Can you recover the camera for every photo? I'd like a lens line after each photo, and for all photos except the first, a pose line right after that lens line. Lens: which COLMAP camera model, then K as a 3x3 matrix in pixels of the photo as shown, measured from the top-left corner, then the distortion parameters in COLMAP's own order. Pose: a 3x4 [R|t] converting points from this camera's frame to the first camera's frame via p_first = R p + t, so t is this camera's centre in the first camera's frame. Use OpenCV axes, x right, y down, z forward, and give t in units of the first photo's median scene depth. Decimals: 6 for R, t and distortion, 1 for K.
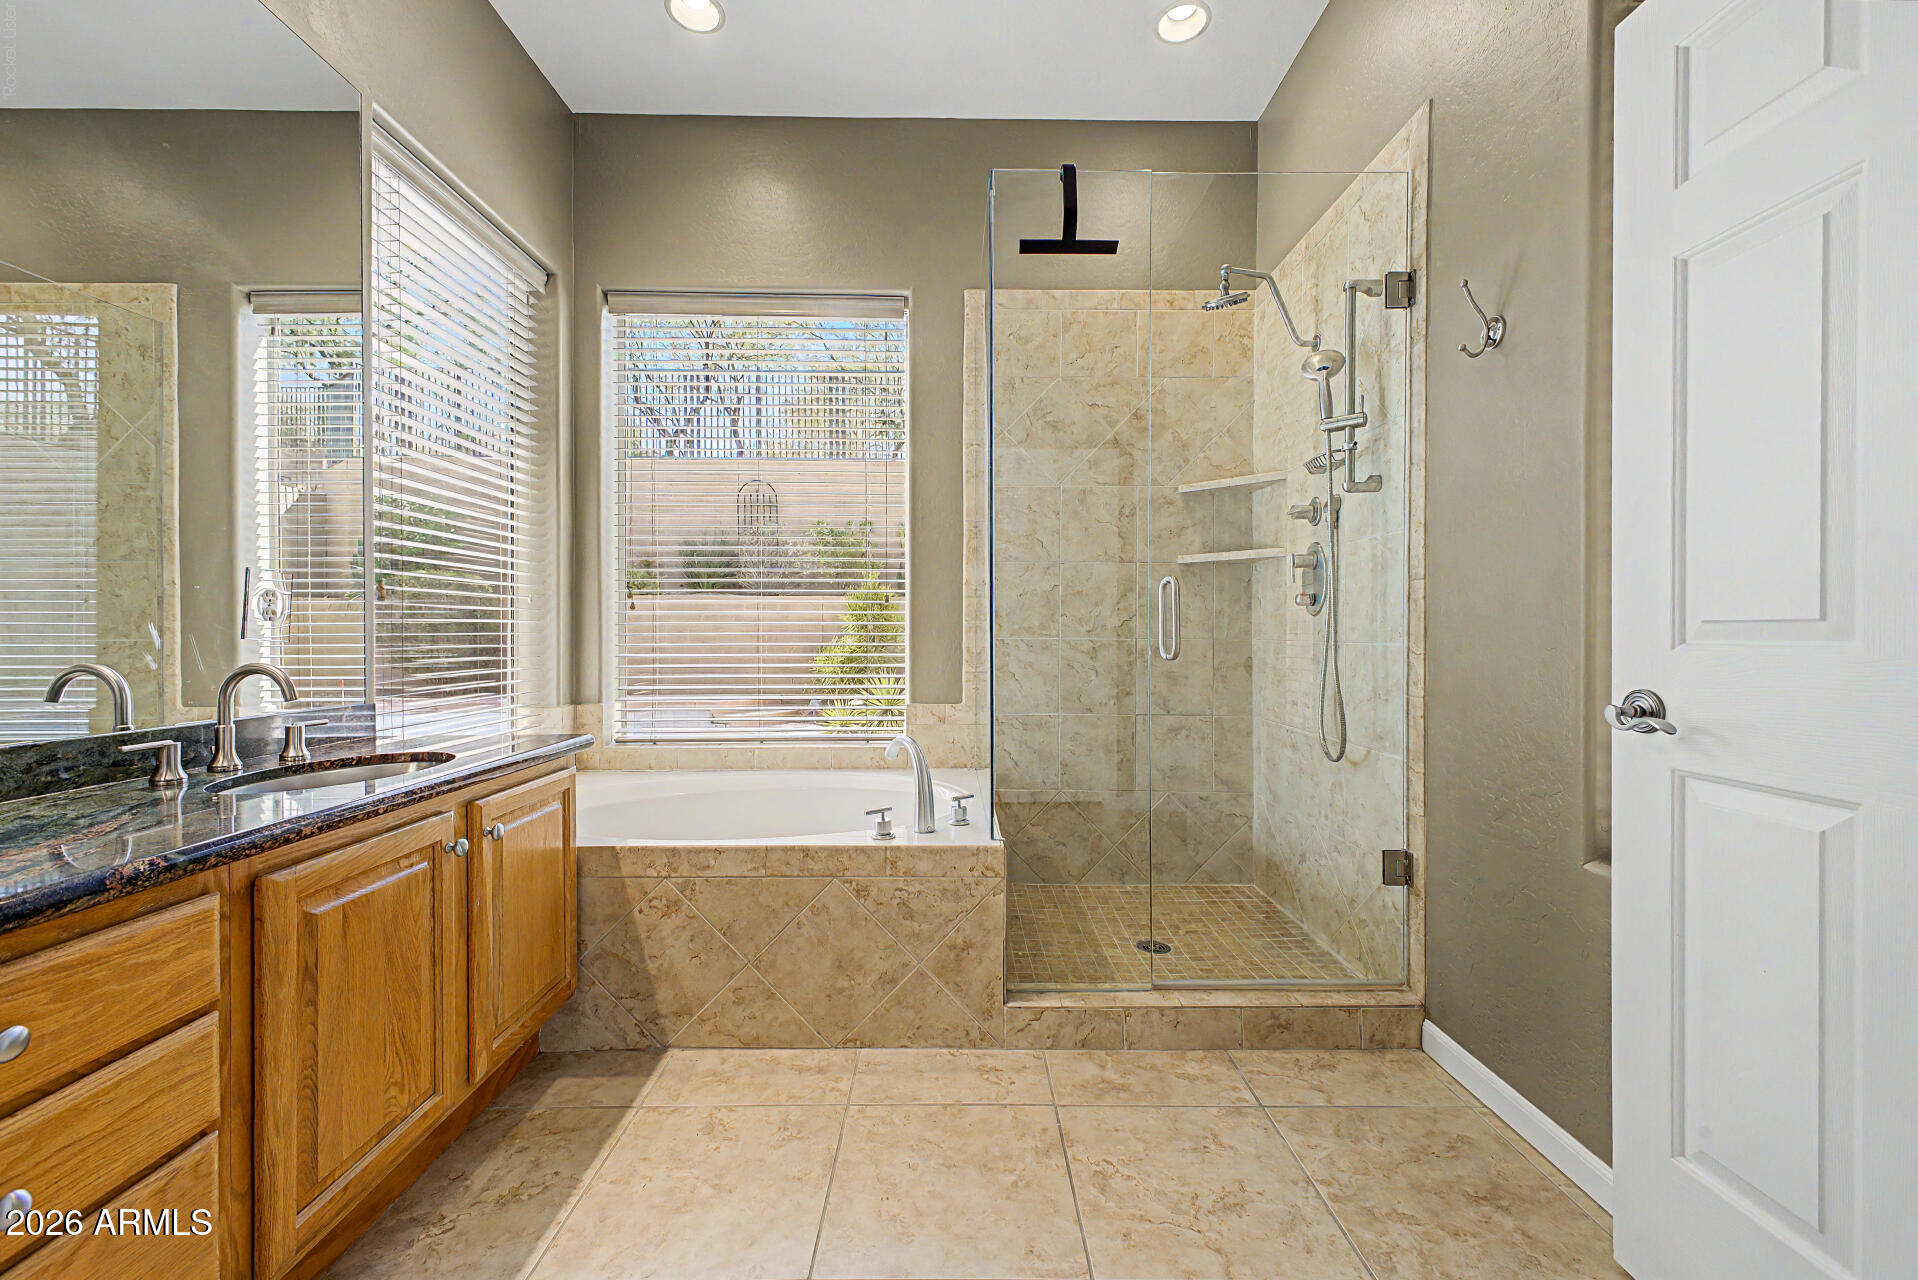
lens RADIAL K [[754.1, 0, 959.6], [0, 754.1, 635.4], [0, 0, 1]] dist [0.023319, -0.006347]
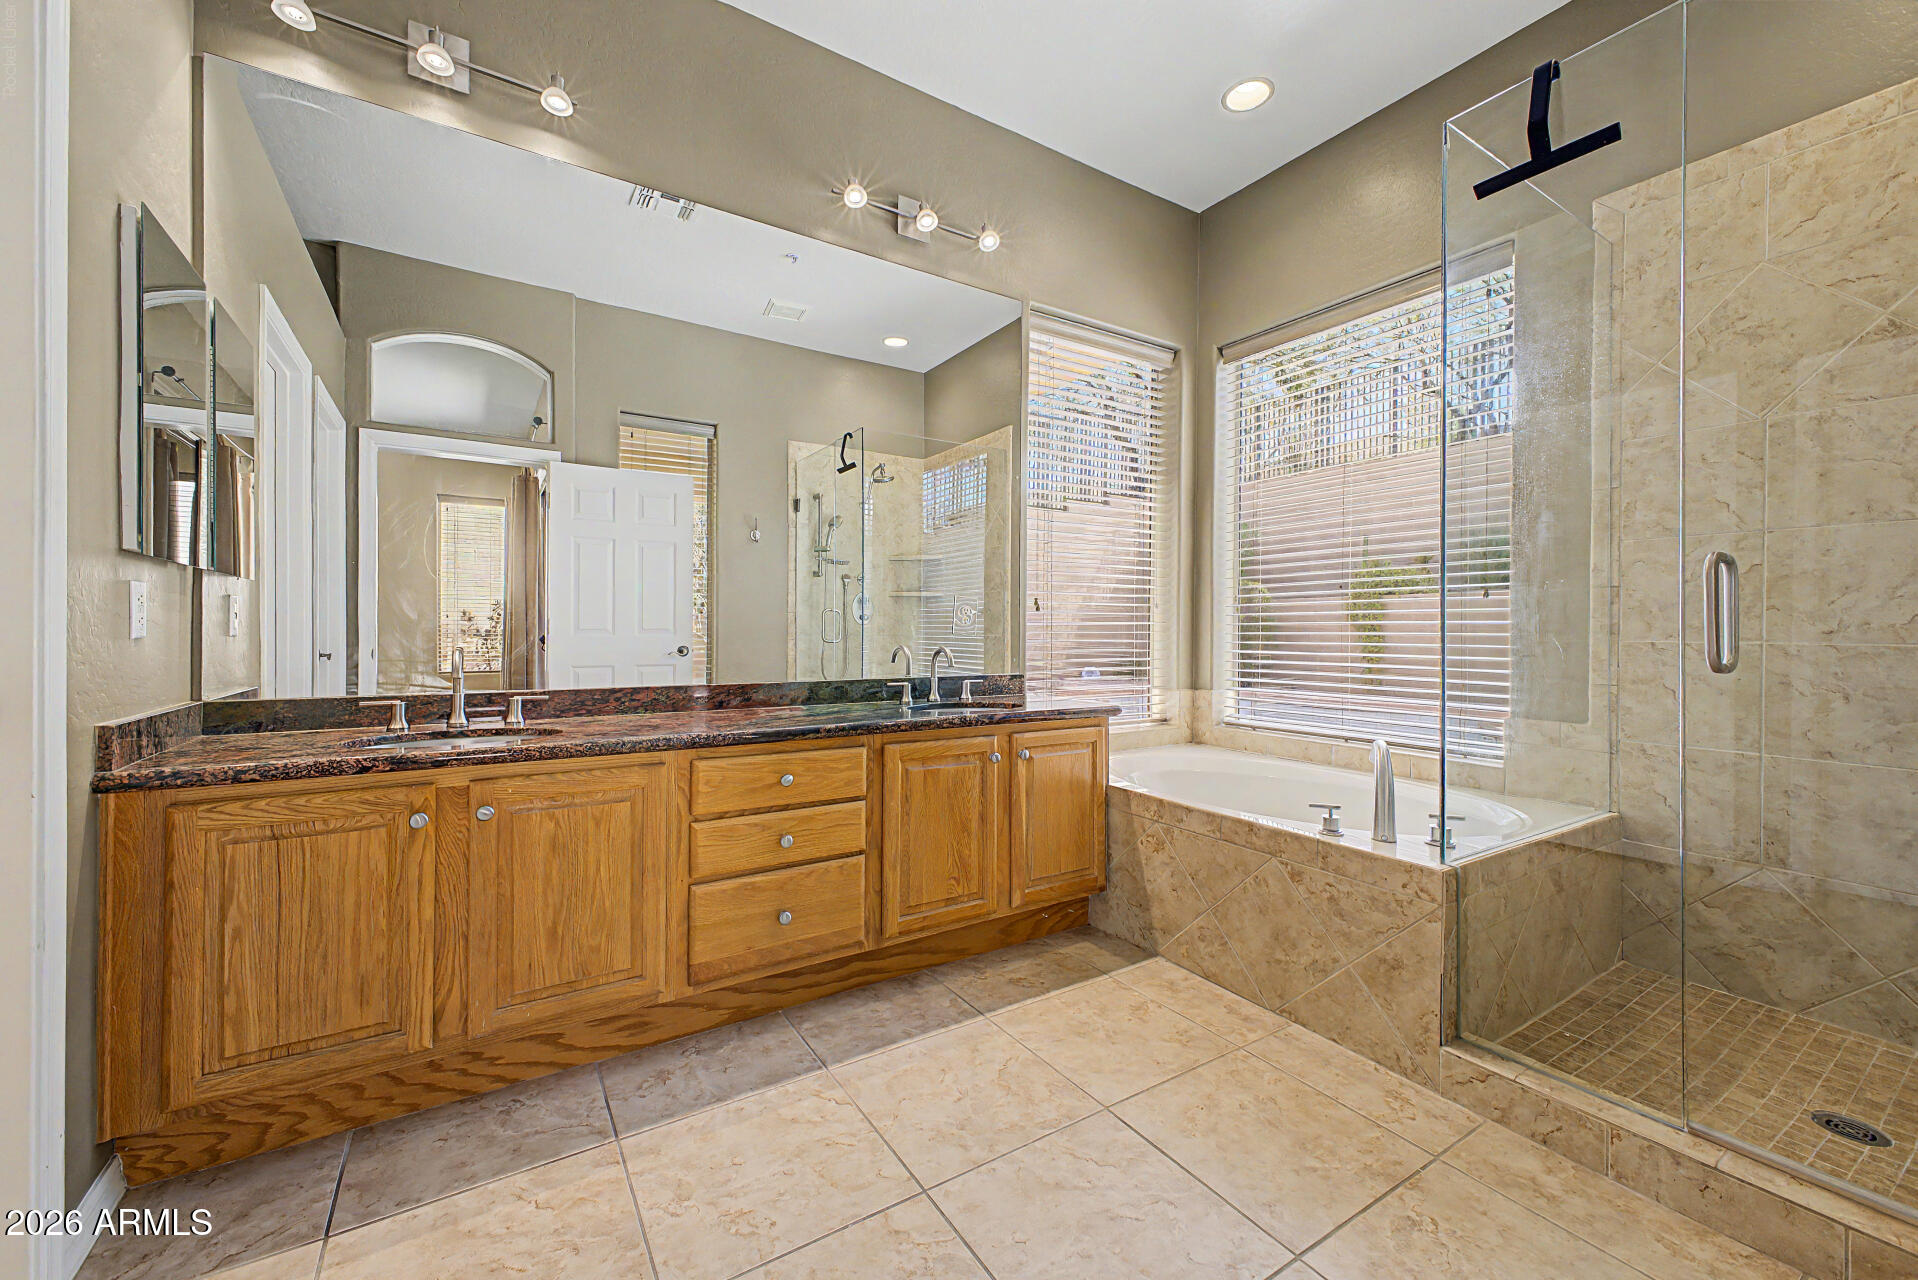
lens RADIAL K [[754.1, 0, 968.5], [0, 754.1, 630.4], [0, 0, 1]] dist [0.023319, -0.006347]
pose [[0.542449, 0.002687, -0.840084, 0.515282], [-0.008446, 0.999962, -0.002255, 0.000372], [0.840046, 0.008318, 0.542451, 0.033024]]
